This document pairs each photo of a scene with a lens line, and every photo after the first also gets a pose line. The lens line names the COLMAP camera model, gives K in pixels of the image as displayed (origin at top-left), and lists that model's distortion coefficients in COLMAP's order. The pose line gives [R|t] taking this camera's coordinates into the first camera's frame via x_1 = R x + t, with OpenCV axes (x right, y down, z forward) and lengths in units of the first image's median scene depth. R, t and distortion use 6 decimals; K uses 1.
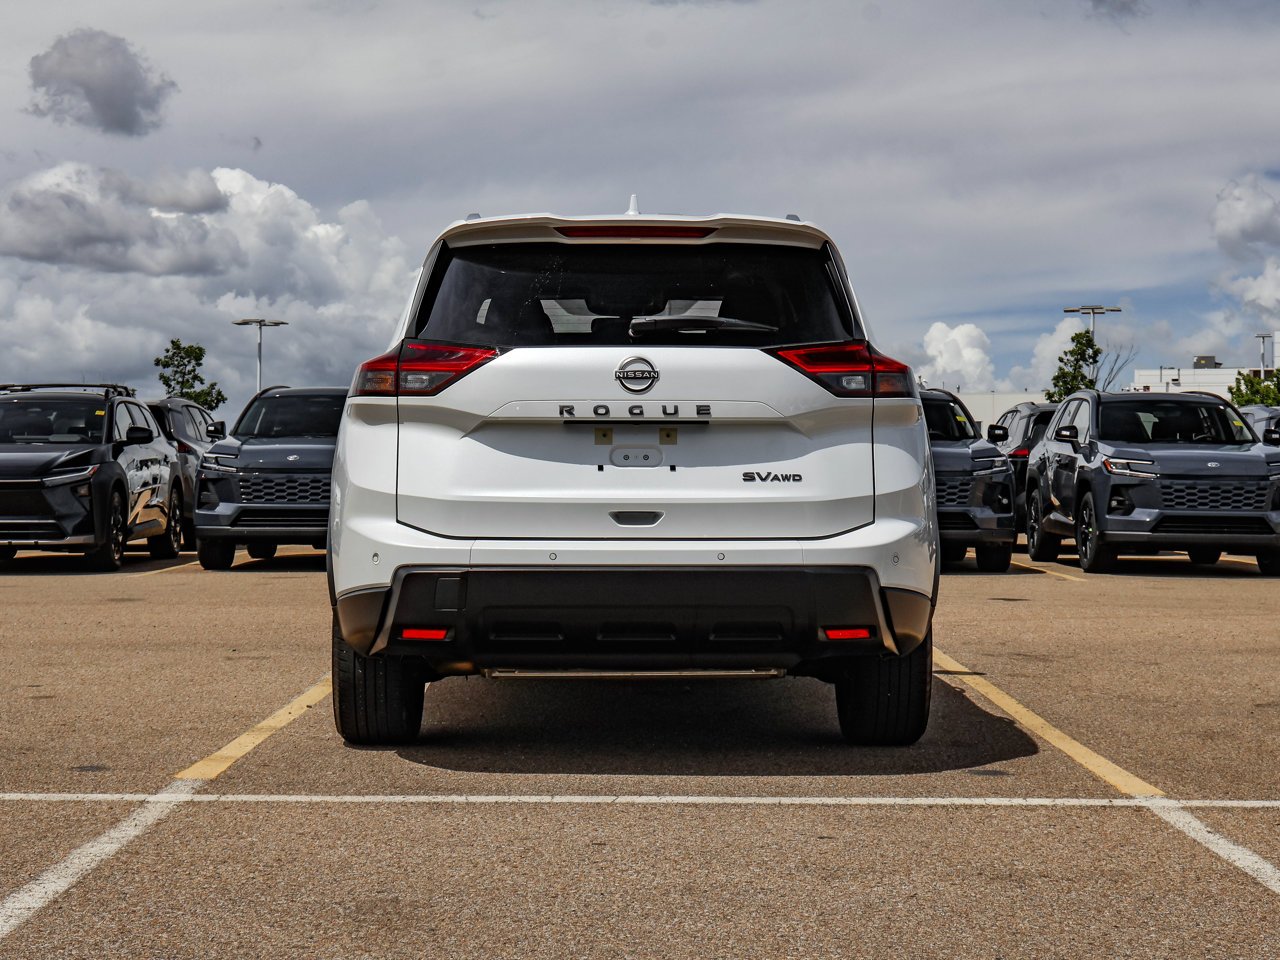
lens RADIAL K [[2502.6, 0, 534.8], [0, 2502.6, 480.2], [0, 0, 1]] dist [0.040413, -0.049504]
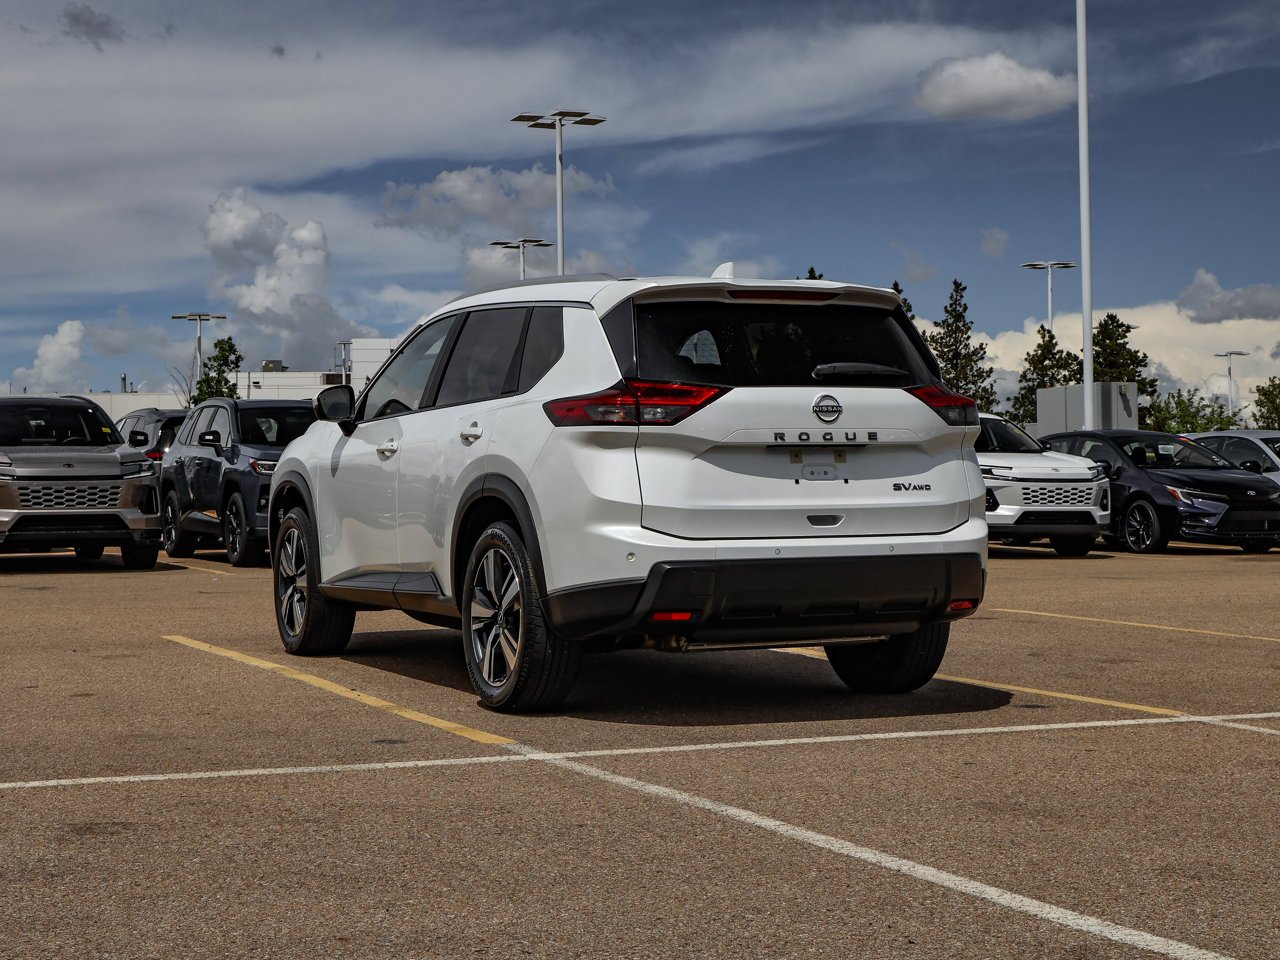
lens RADIAL K [[2502.6, 0, 534.8], [0, 2502.6, 480.2], [0, 0, 1]] dist [0.040413, -0.049504]
pose [[0.914670, -0.012179, 0.404018, -0.609662], [0.012368, 0.999921, 0.002143, -0.009960], [-0.404012, 0.003036, 0.914748, -0.114015]]
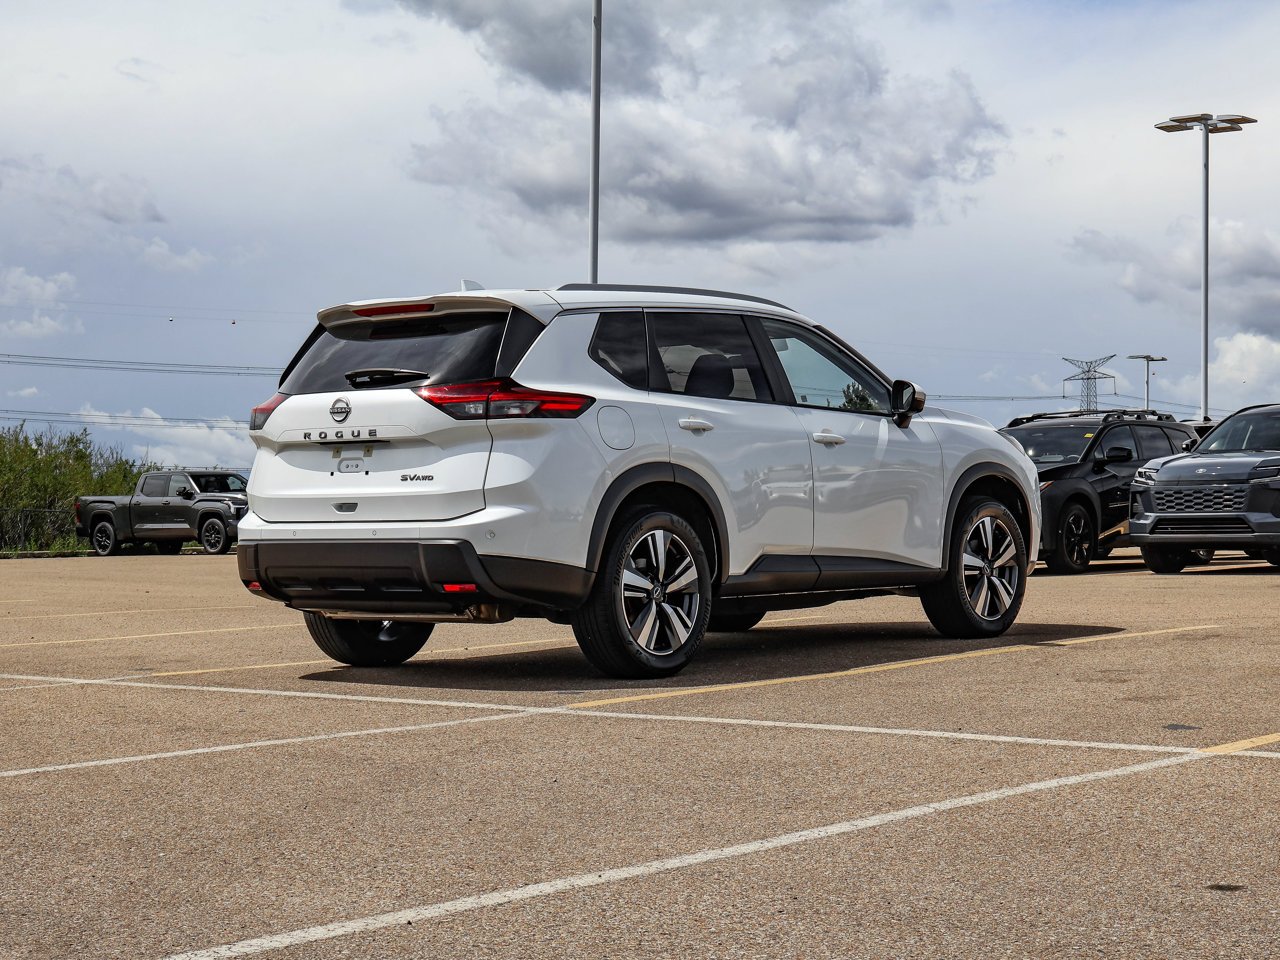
lens RADIAL K [[2502.6, 0, 534.8], [0, 2502.6, 480.2], [0, 0, 1]] dist [0.040413, -0.049504]
pose [[0.760502, -0.020902, -0.648999, 1.071884], [0.013774, 0.999776, -0.016058, 0.024042], [0.649190, 0.003273, 0.760619, -0.046283]]
